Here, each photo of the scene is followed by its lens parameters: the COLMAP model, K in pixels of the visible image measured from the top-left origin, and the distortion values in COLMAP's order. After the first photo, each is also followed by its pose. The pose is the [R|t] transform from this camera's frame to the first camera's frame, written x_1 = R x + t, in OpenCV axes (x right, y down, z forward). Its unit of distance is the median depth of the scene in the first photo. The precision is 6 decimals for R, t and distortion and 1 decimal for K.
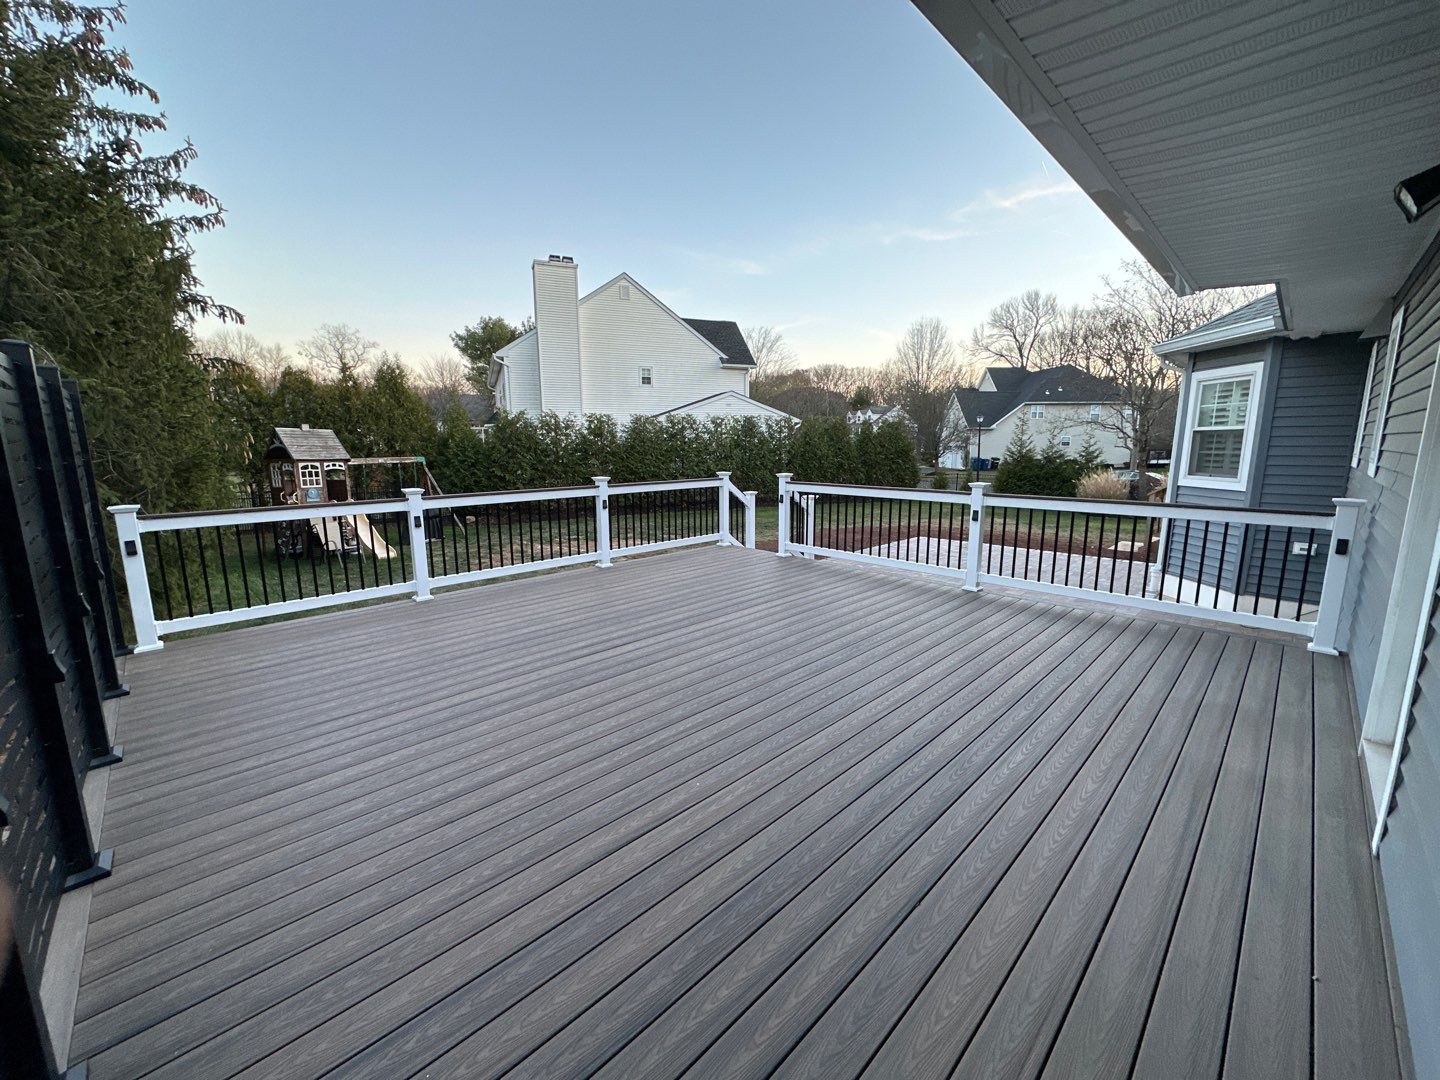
lens RADIAL K [[576.6, 0, 720.0], [0, 576.6, 540.0], [0, 0, 1]] dist [0.011328, -0.006778]
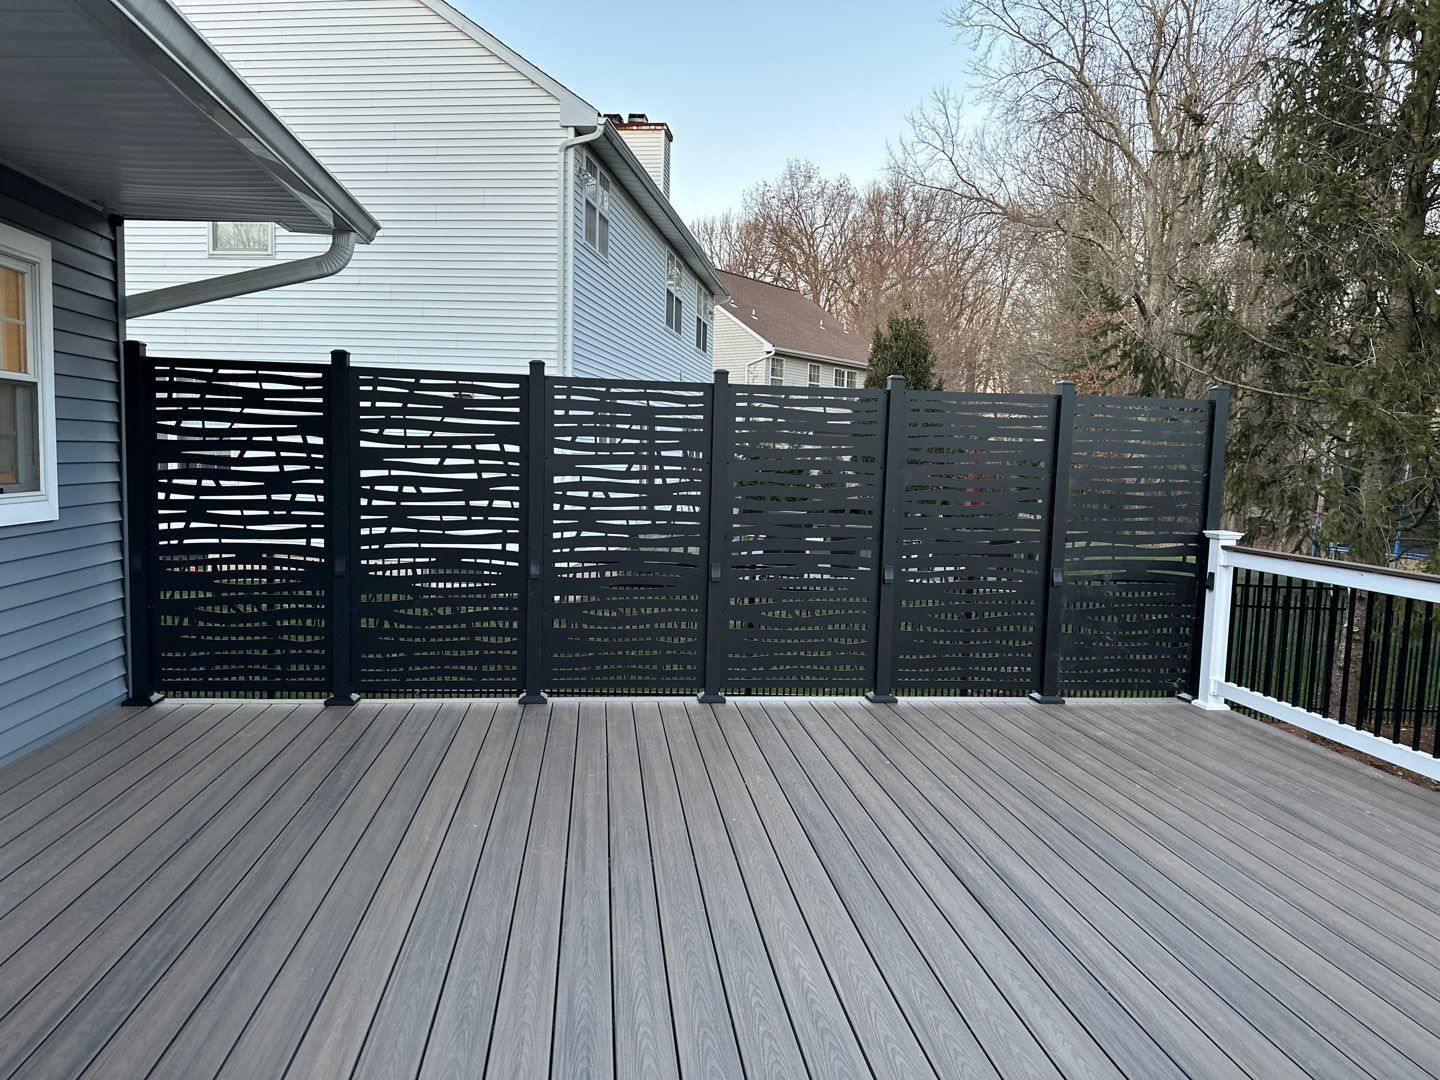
lens RADIAL K [[1020.6, 0, 723.5], [0, 1020.6, 543.0], [0, 0, 1]] dist [0.082283, -0.109323]
pose [[-0.604947, 0.059376, -0.794049, 0.197480], [-0.160456, 0.967669, 0.194603, -0.072890], [0.779931, 0.245135, -0.575861, 0.435401]]
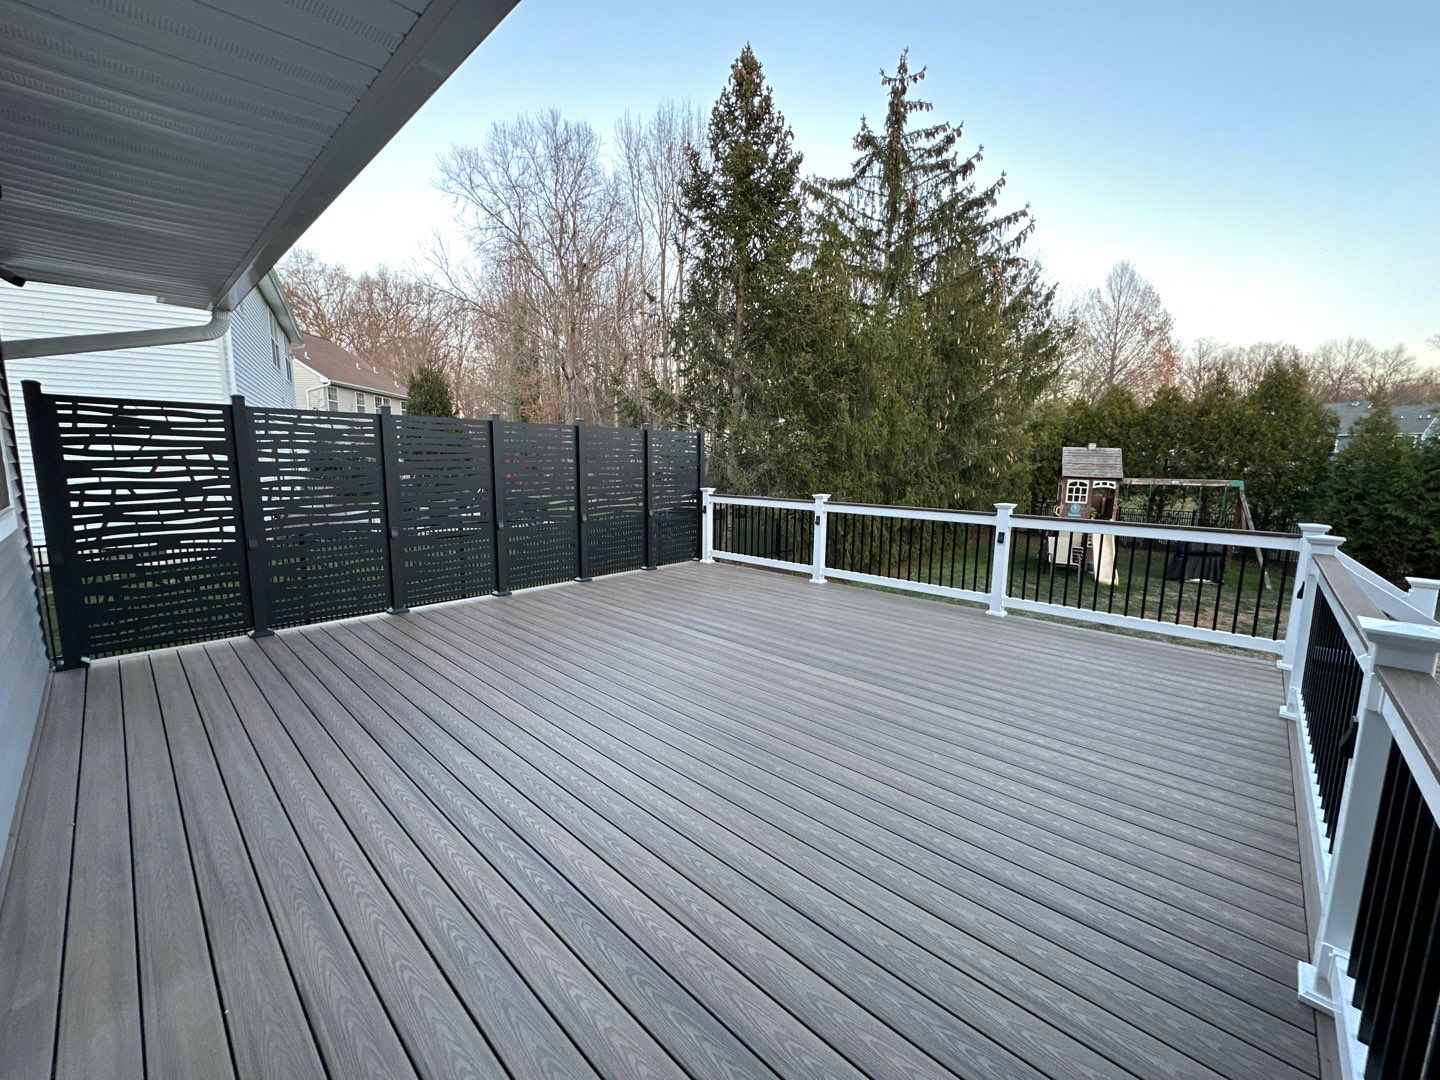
lens RADIAL K [[576.6, 0, 720.0], [0, 576.6, 540.0], [0, 0, 1]] dist [0.011328, -0.006778]
pose [[0.032092, 0.145099, -0.988896, 0.321395], [-0.178535, 0.974325, 0.137168, -0.054855], [0.983410, 0.172151, 0.057174, 0.318485]]
